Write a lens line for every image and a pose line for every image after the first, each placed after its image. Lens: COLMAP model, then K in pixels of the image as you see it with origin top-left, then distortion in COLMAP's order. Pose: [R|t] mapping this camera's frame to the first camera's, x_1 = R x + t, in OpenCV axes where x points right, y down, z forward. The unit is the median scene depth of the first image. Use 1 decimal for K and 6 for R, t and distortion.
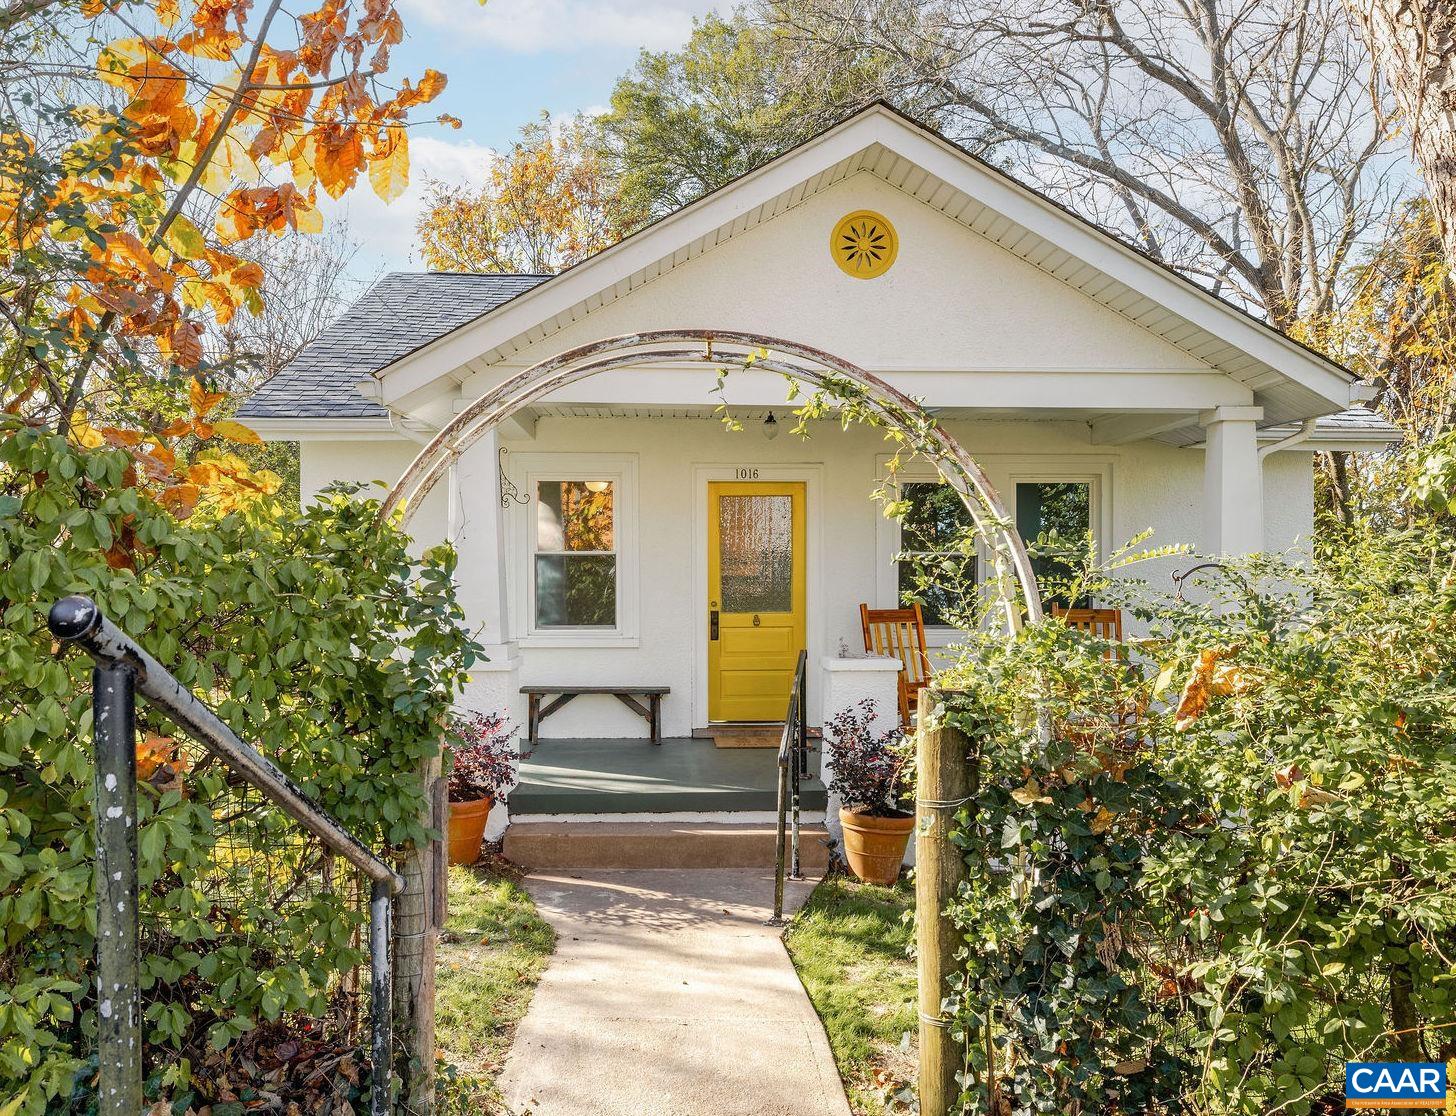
lens RADIAL K [[1024.2, 0, 702.9], [0, 1024.2, 584.6], [0, 0, 1]] dist [0.006481, 0.007896]
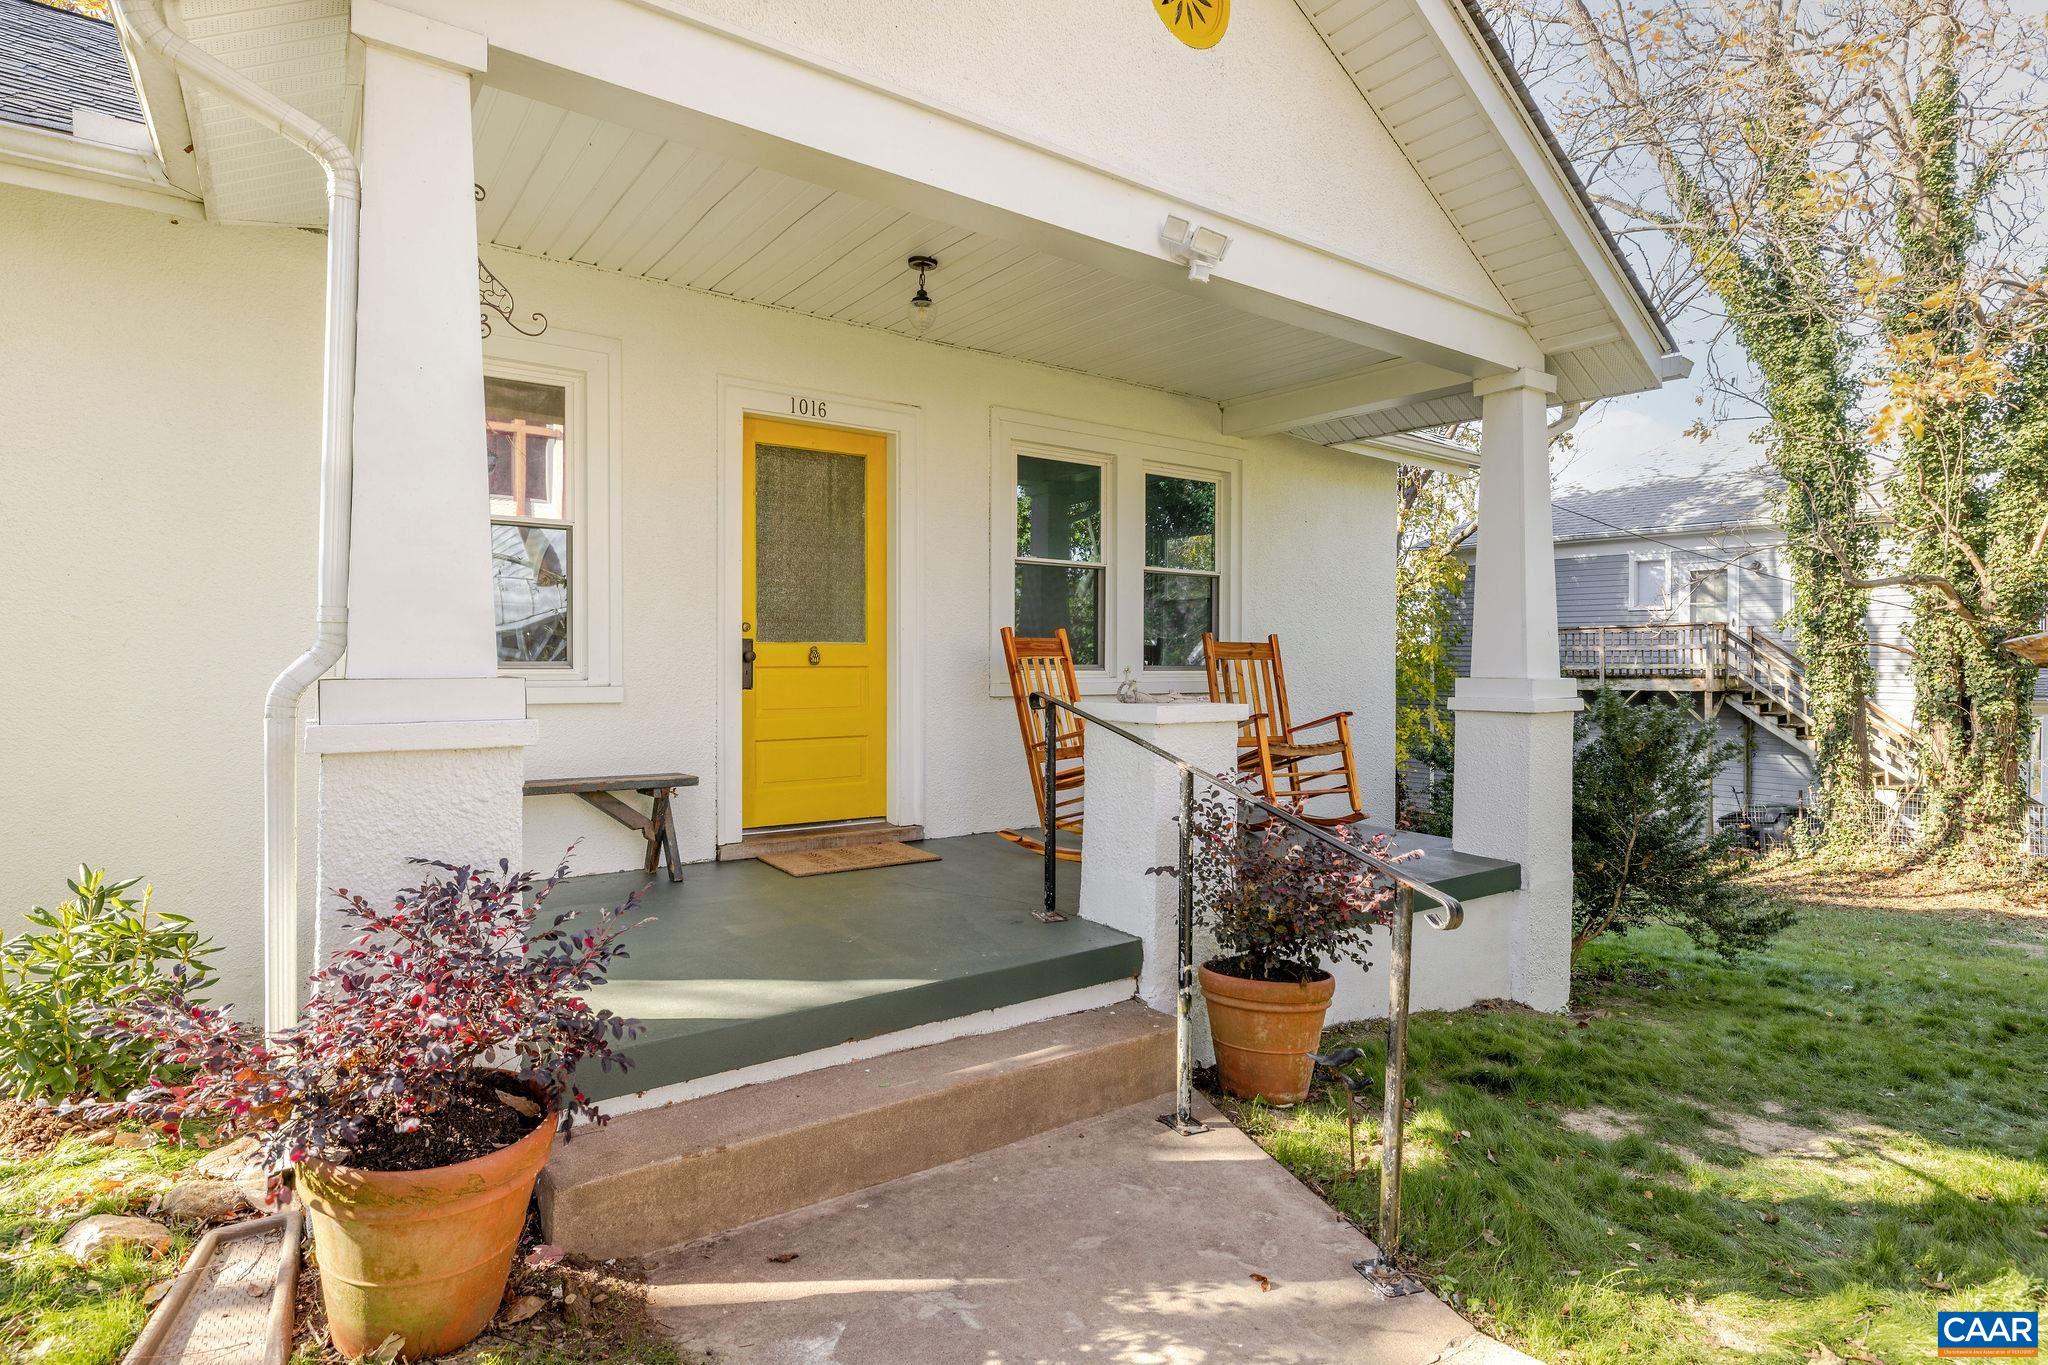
lens RADIAL K [[1039.6, 0, 1024.0], [0, 1039.6, 682.5], [0, 0, 1]] dist [-0.012833, -0.000038]
pose [[0.833788, -0.006371, 0.552048, -0.193969], [-0.010765, 0.999556, 0.027794, 0.034496], [-0.551980, -0.029117, 0.833349, 0.445908]]
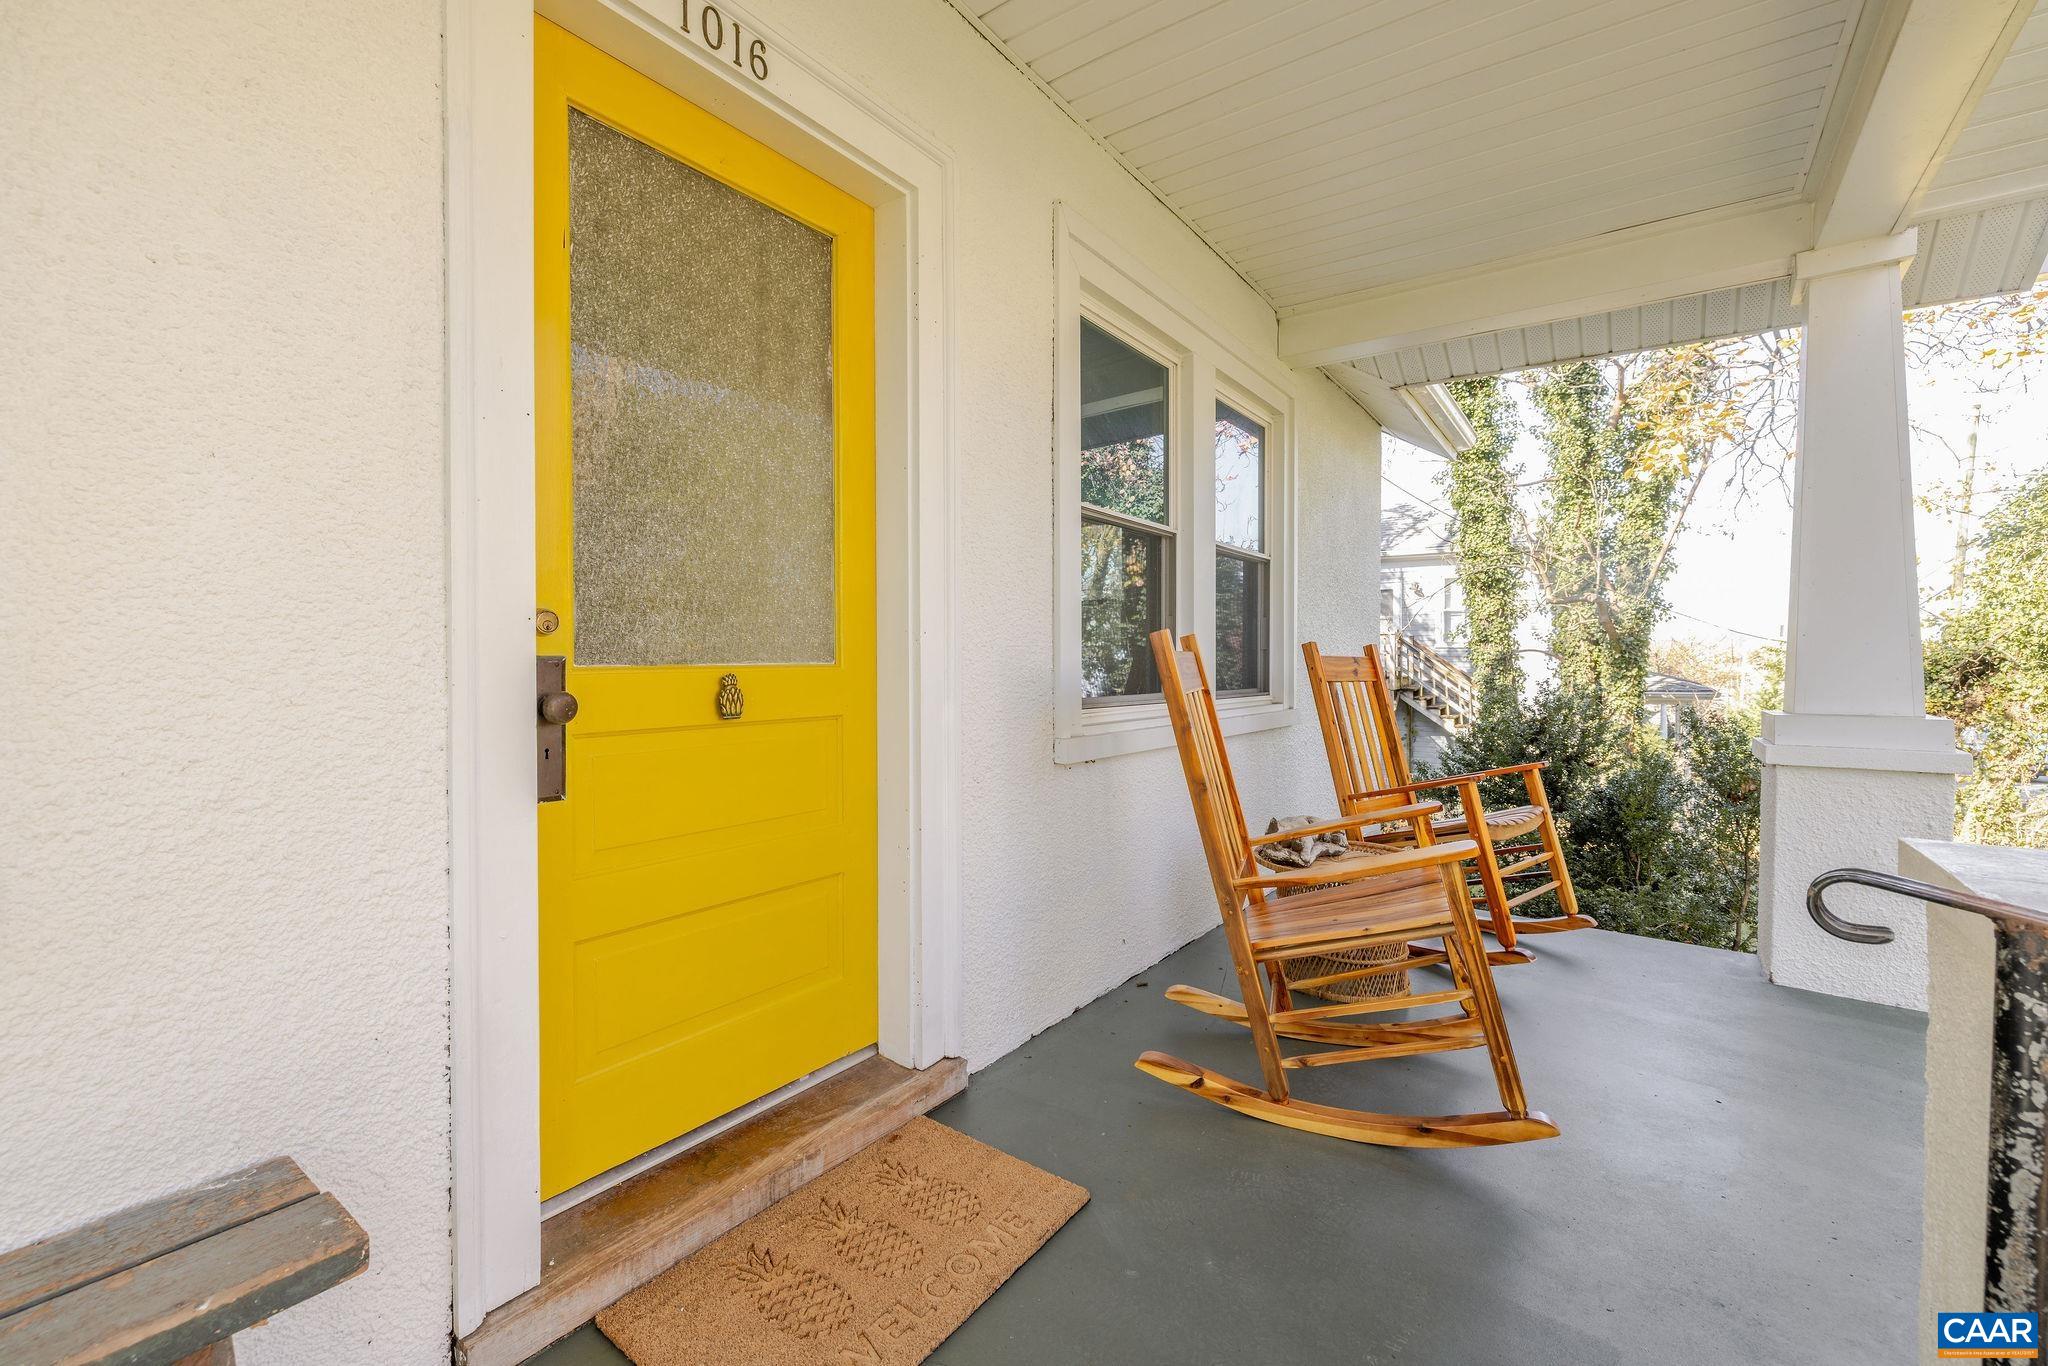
lens RADIAL K [[848.1, 0, 1024.0], [0, 848.1, 683.0], [0, 0, 1]] dist [-0.000718, -0.000039]
pose [[0.615350, -0.017452, 0.788061, -0.066480], [-0.008948, 0.999536, 0.029122, 0.026869], [-0.788204, -0.024971, 0.614908, 0.871365]]
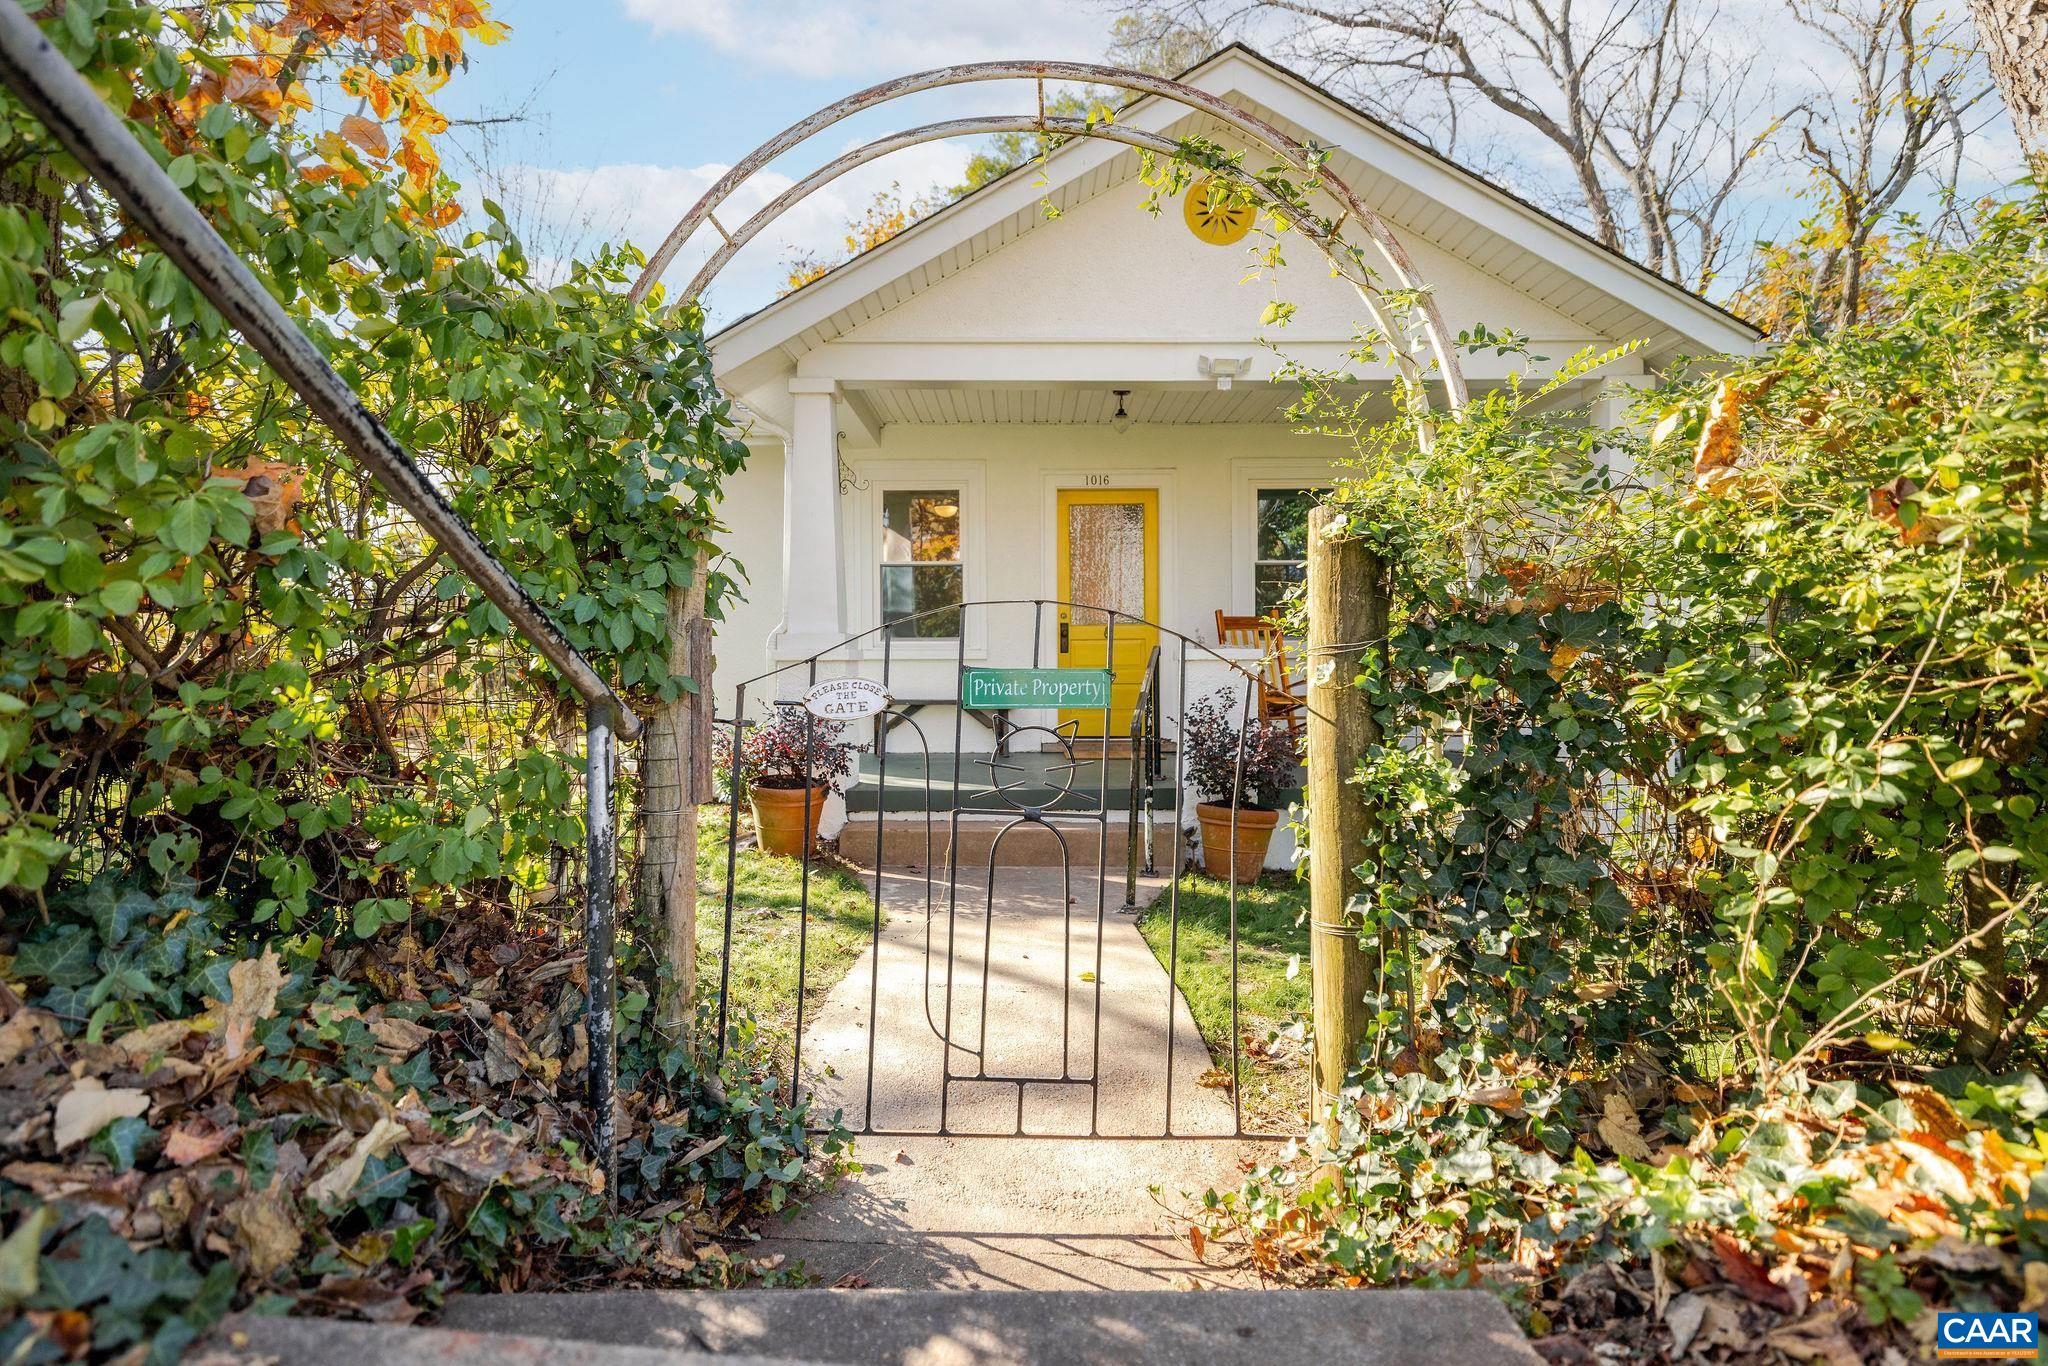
lens RADIAL K [[984.8, 0, 1017.4], [0, 984.8, 651.5], [0, 0, 1]] dist [-0.001281, -0.000006]
pose [[0.999178, -0.004454, -0.040304, 0.005002], [0.004269, 0.999980, -0.004675, 0.061177], [0.040324, 0.004499, 0.999177, 0.070517]]
